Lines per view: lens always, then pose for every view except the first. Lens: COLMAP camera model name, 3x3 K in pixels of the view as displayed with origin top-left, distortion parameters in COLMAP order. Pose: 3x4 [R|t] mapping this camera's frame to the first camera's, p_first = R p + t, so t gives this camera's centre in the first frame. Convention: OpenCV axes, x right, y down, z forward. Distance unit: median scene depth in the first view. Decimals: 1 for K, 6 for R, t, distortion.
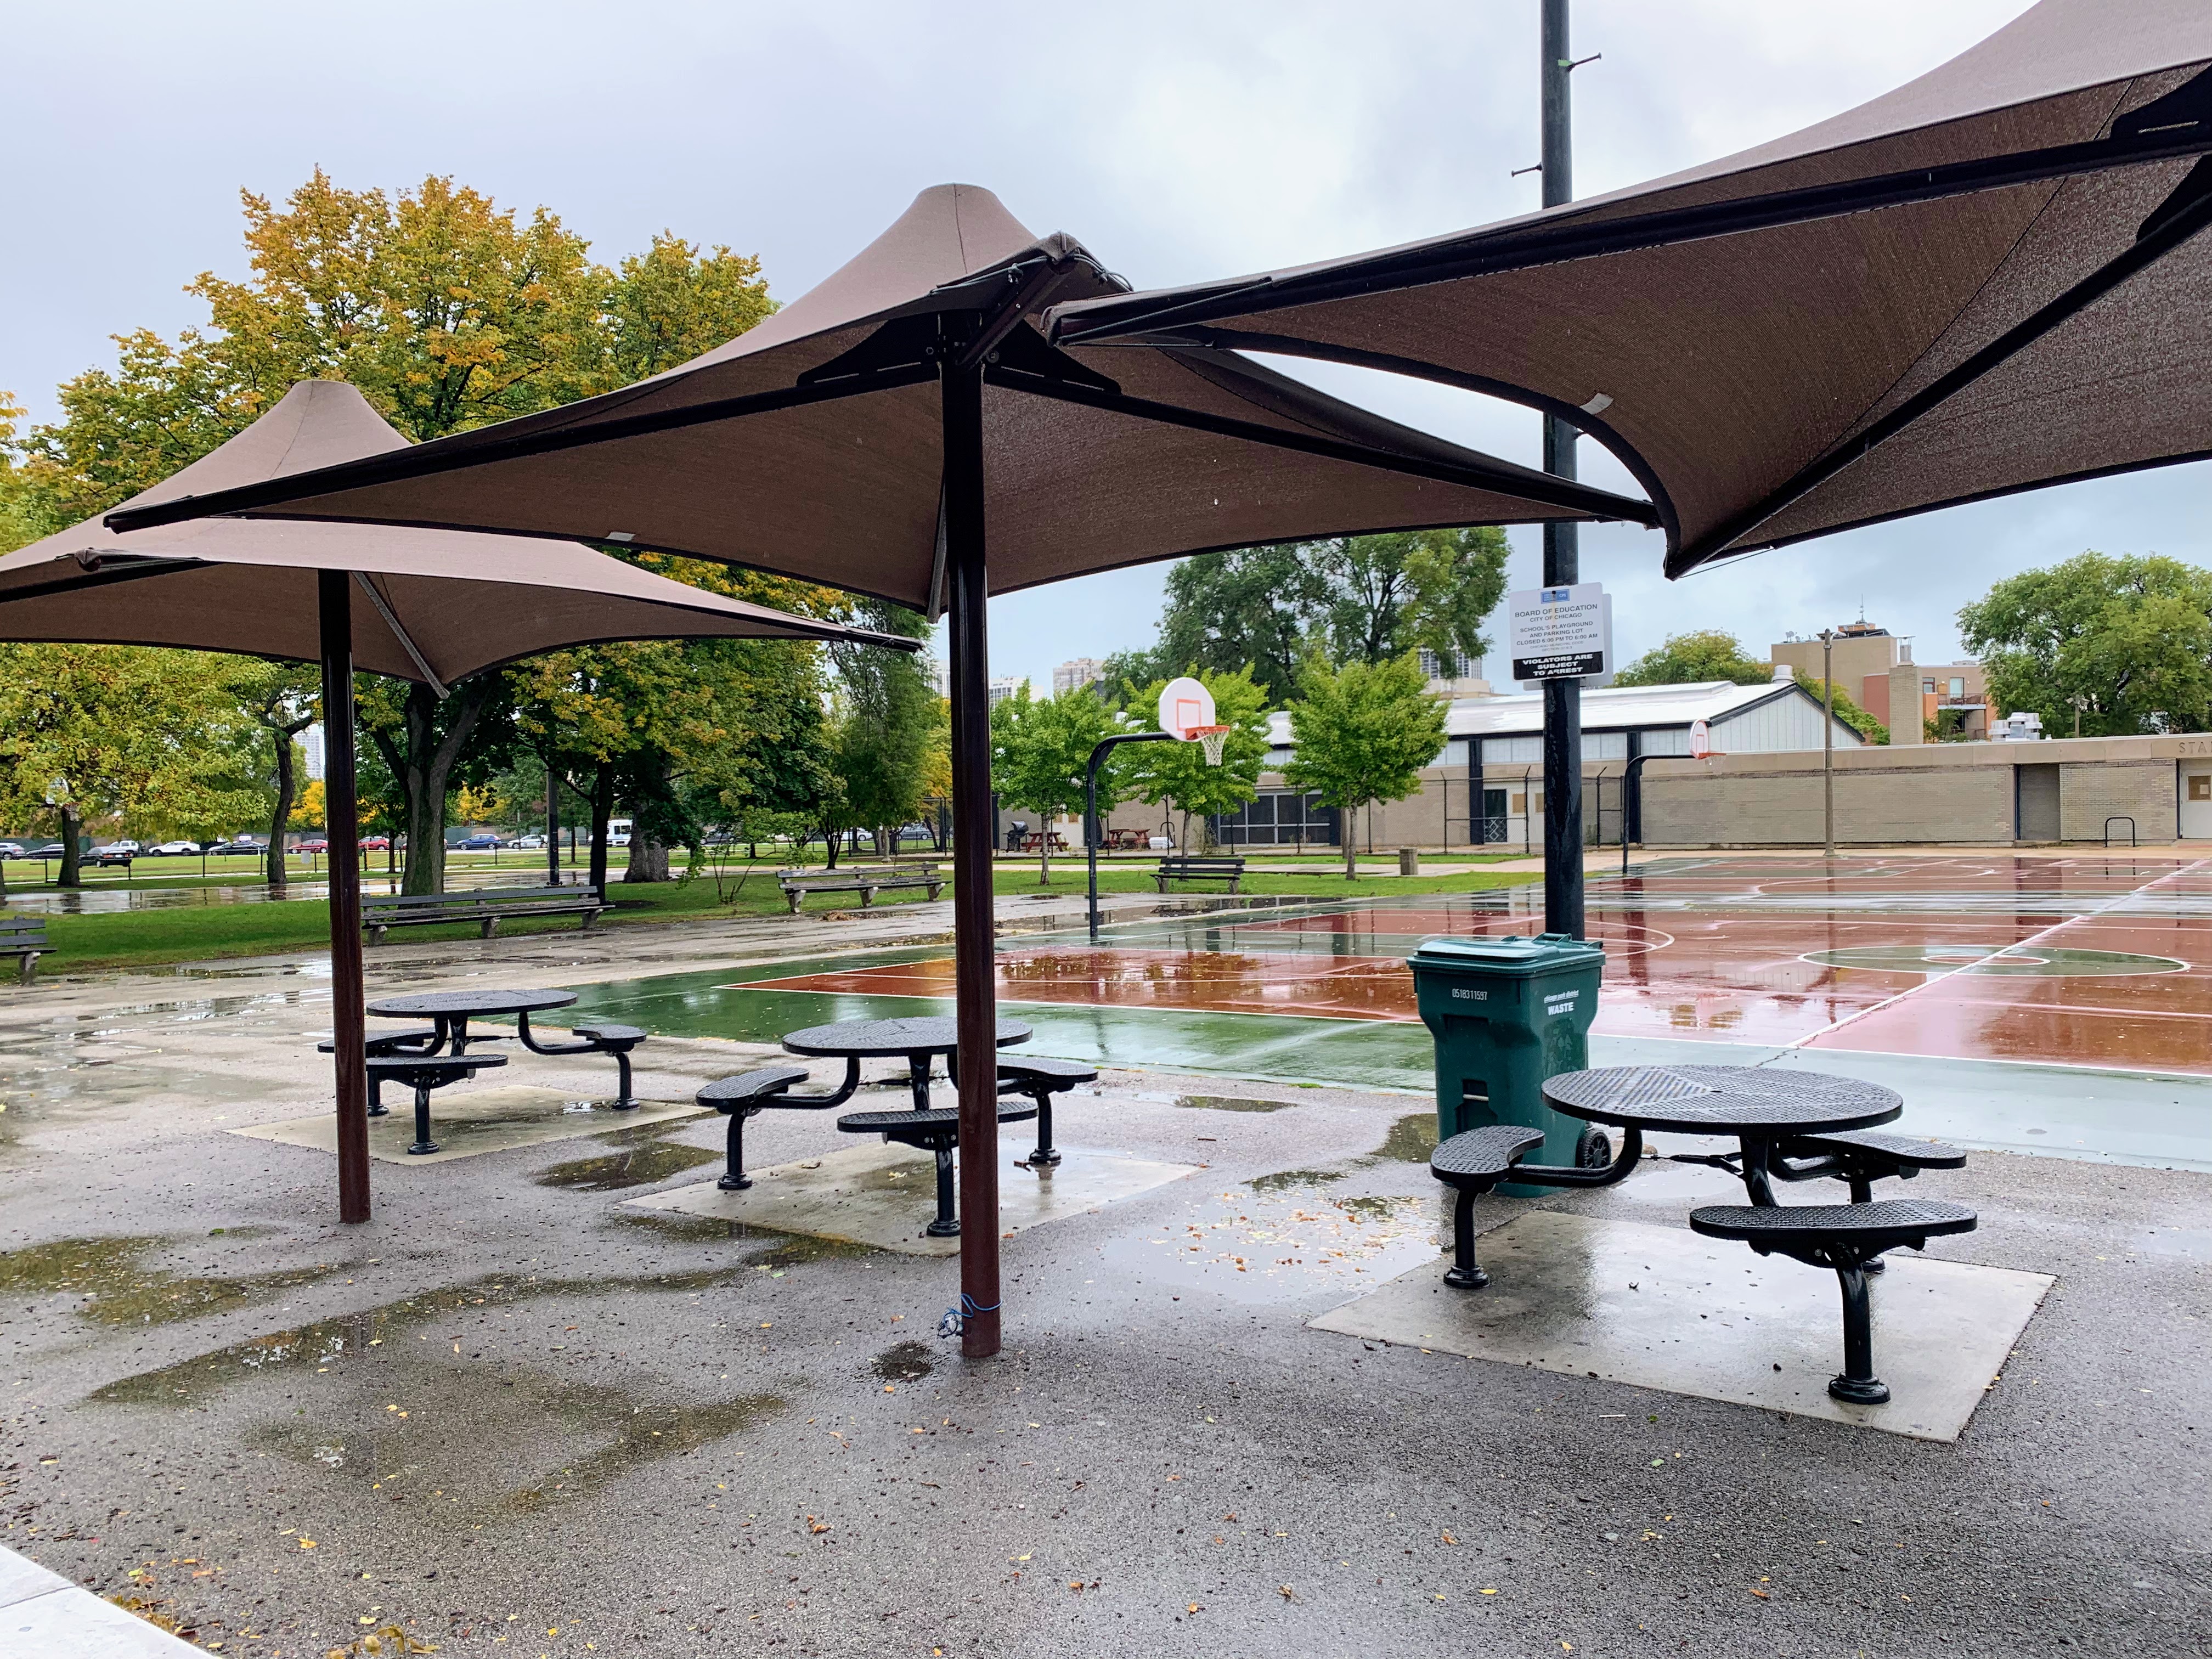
lens RADIAL K [[1694.2, 0, 1095.4], [0, 1694.2, 833.6], [0, 0, 1]] dist [0.045361, -0.051256]
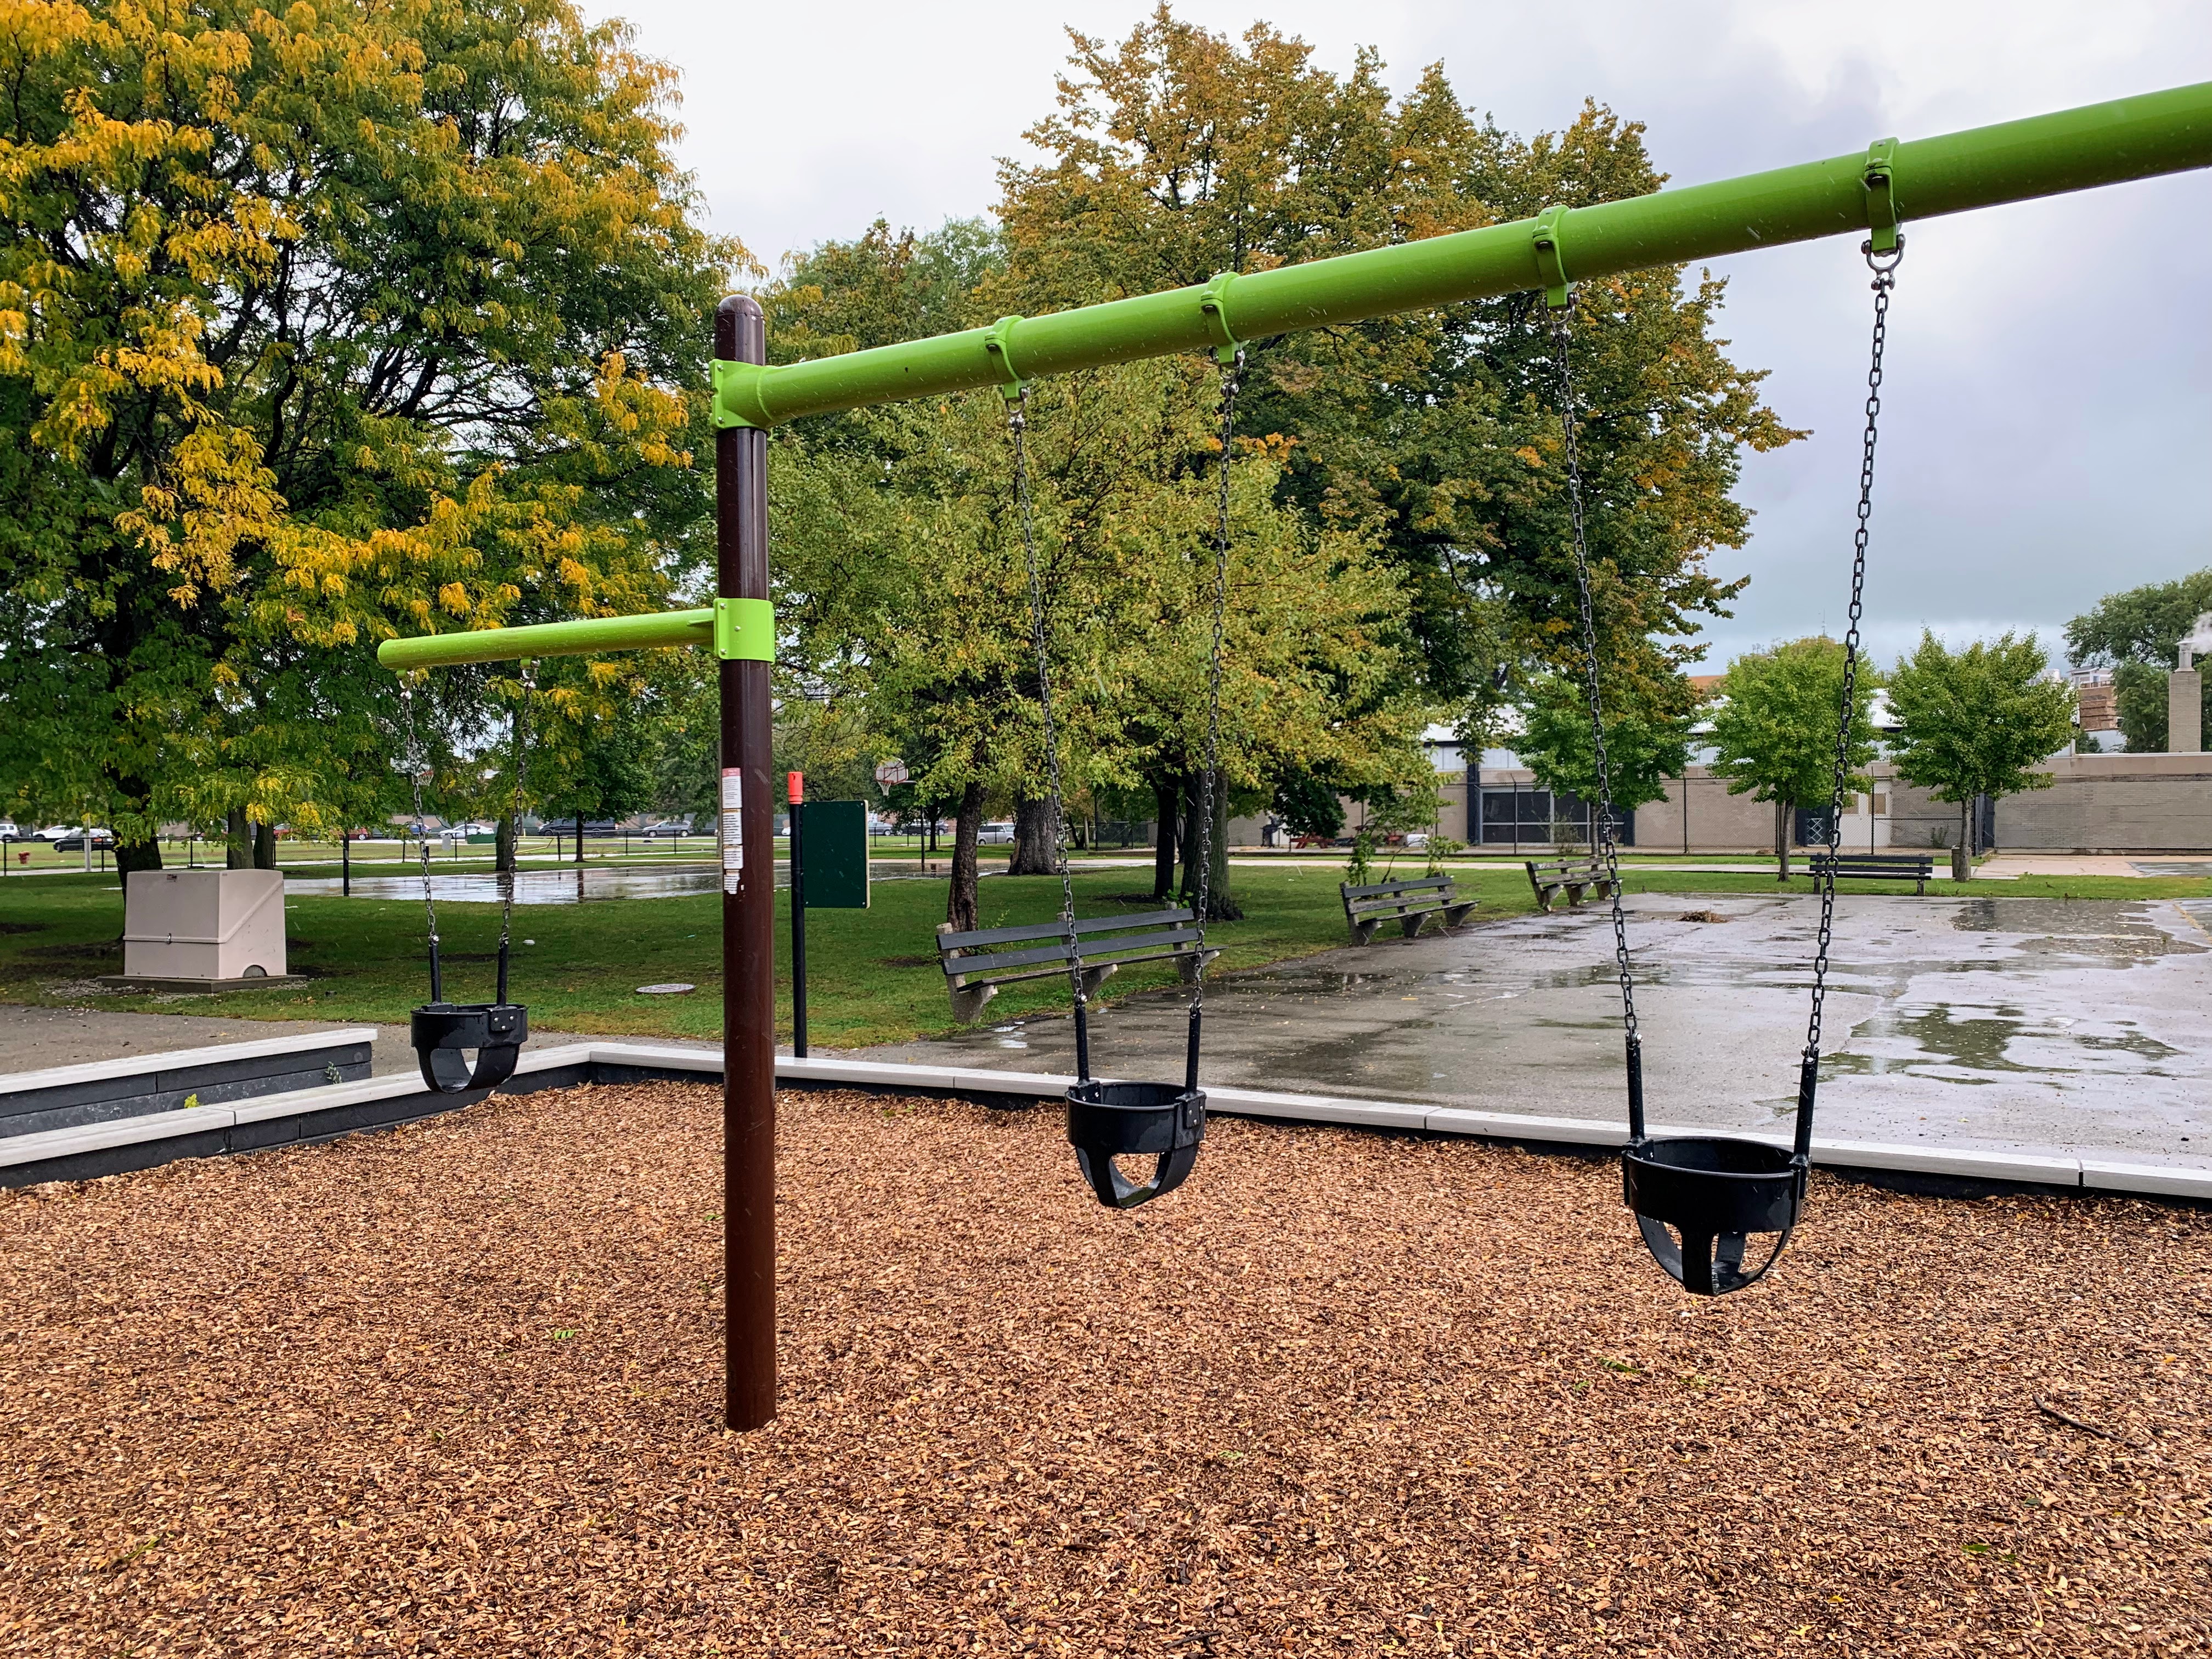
lens RADIAL K [[1694.2, 0, 1095.4], [0, 1694.2, 833.6], [0, 0, 1]] dist [0.045361, -0.051256]
pose [[0.994742, 0.014527, 0.101378, -0.204435], [-0.014439, 0.999894, -0.001594, 0.005123], [-0.101391, 0.000122, 0.994847, 0.065014]]
